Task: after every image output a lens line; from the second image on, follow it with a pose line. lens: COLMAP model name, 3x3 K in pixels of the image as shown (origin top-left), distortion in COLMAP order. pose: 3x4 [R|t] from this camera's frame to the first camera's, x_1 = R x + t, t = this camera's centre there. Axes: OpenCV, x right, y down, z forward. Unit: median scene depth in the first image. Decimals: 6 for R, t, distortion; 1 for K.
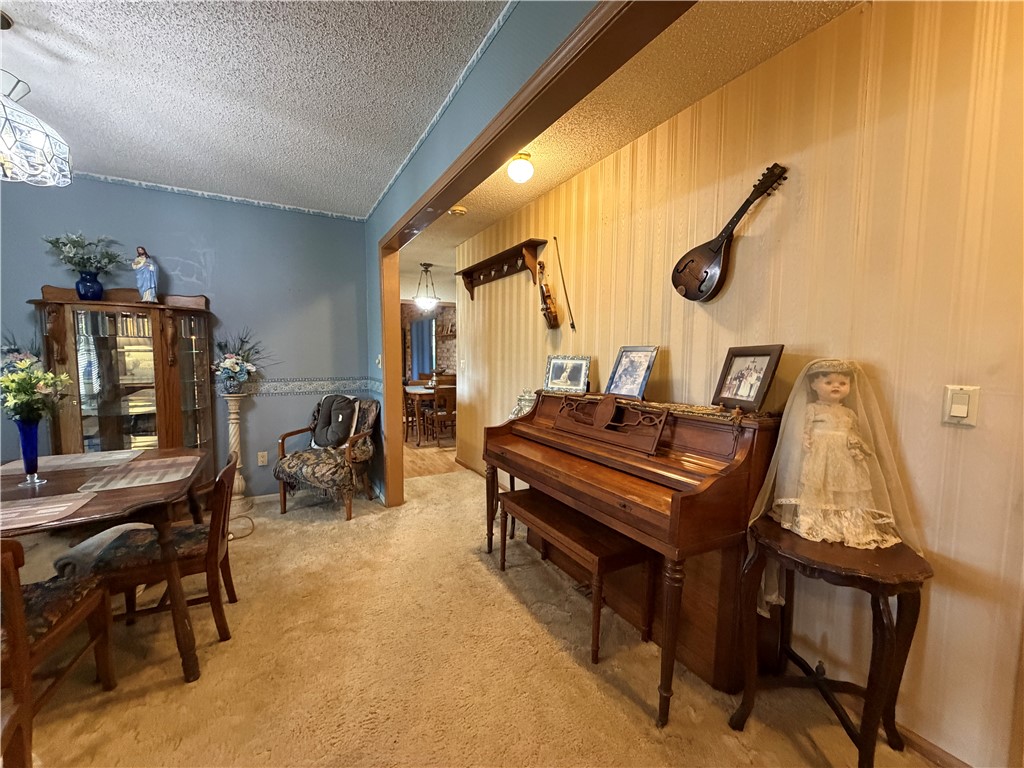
lens RADIAL K [[409.4, 0, 511.8], [0, 409.4, 383.5], [0, 0, 1]] dist [-0.001728, 0.000793]
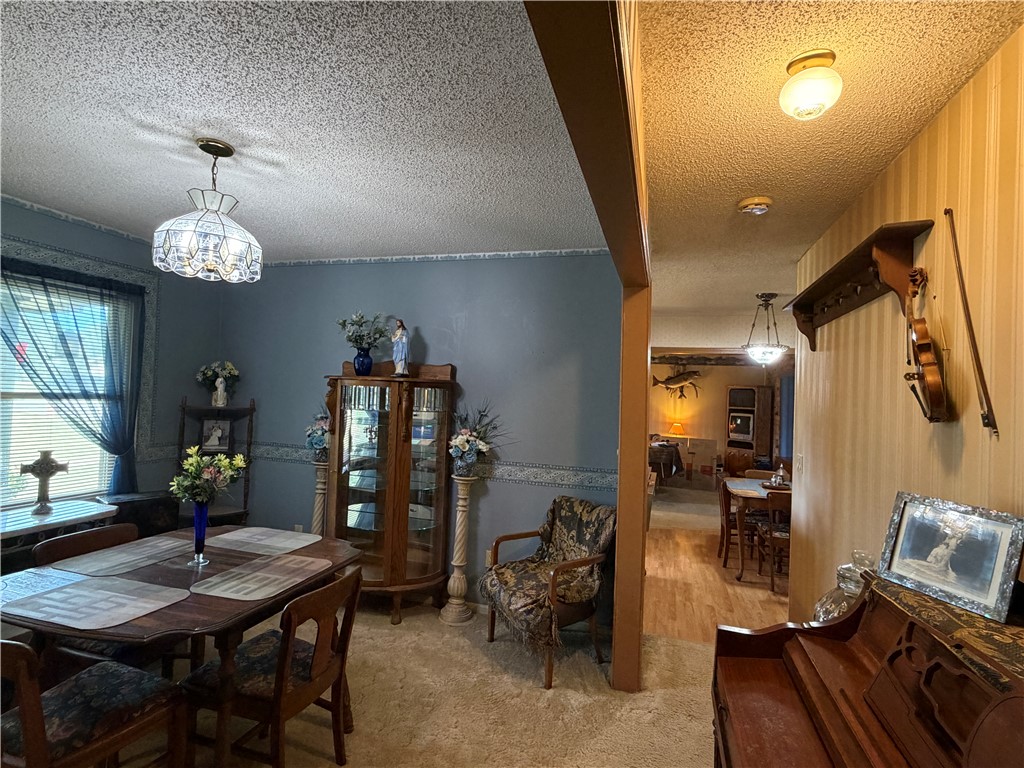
lens RADIAL K [[509.9, 0, 513.8], [0, 509.9, 384.3], [0, 0, 1]] dist [-0.005188, -0.001665]
pose [[0.699535, 0.000915, -0.714597, 0.157661], [-0.088852, 0.992350, -0.085709, -0.084386], [0.709052, 0.123450, 0.694266, 0.311992]]
